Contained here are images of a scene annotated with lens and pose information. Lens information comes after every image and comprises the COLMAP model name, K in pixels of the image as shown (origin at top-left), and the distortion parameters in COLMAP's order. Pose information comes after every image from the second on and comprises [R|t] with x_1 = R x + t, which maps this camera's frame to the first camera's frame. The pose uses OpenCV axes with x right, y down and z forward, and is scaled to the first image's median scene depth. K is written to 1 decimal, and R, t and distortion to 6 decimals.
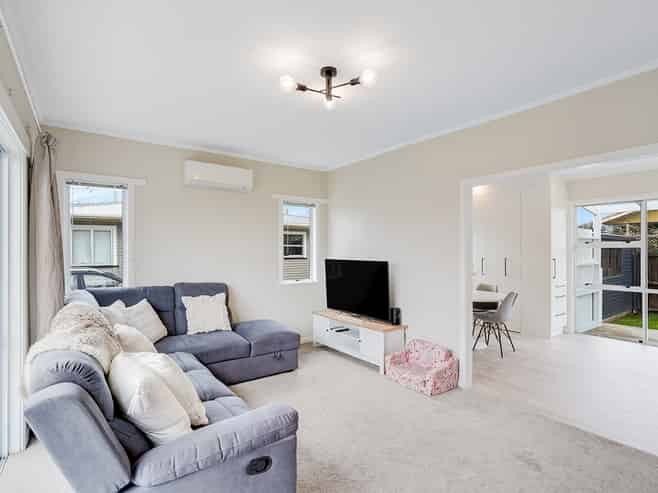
lens RADIAL K [[342.3, 0, 329.3], [0, 342.3, 249.4], [0, 0, 1]] dist [-0.004582, -0.000644]
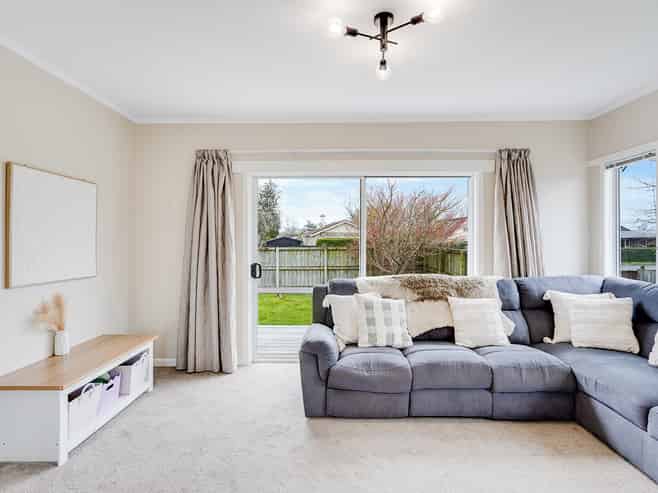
lens RADIAL K [[350.0, 0, 328.8], [0, 350.0, 235.9], [0, 0, 1]] dist [-0.004637, -0.000825]
pose [[-0.598566, -0.008114, -0.801033, 0.478904], [0.003491, 0.999913, -0.012737, 0.012279], [0.801066, -0.010420, -0.598485, 0.884091]]
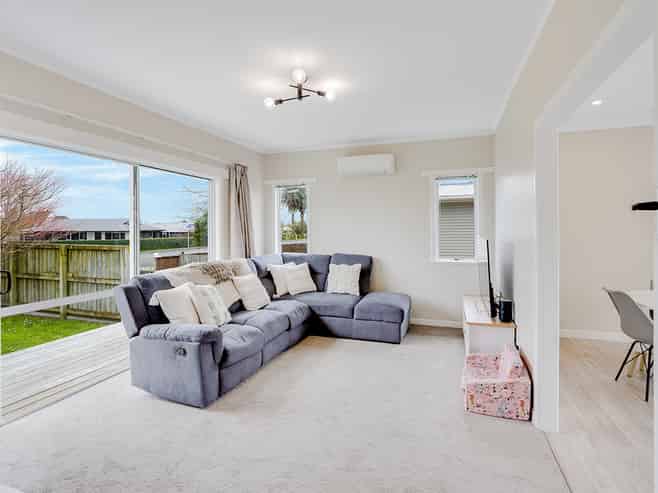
lens RADIAL K [[348.4, 0, 329.0], [0, 348.4, 224.9], [0, 0, 1]] dist [0.000331, 0.000301]
pose [[0.570386, -0.015849, -0.821224, 0.667224], [0.010072, 0.999874, -0.012301, 0.007338], [0.821315, -0.001255, 0.570474, 0.241971]]
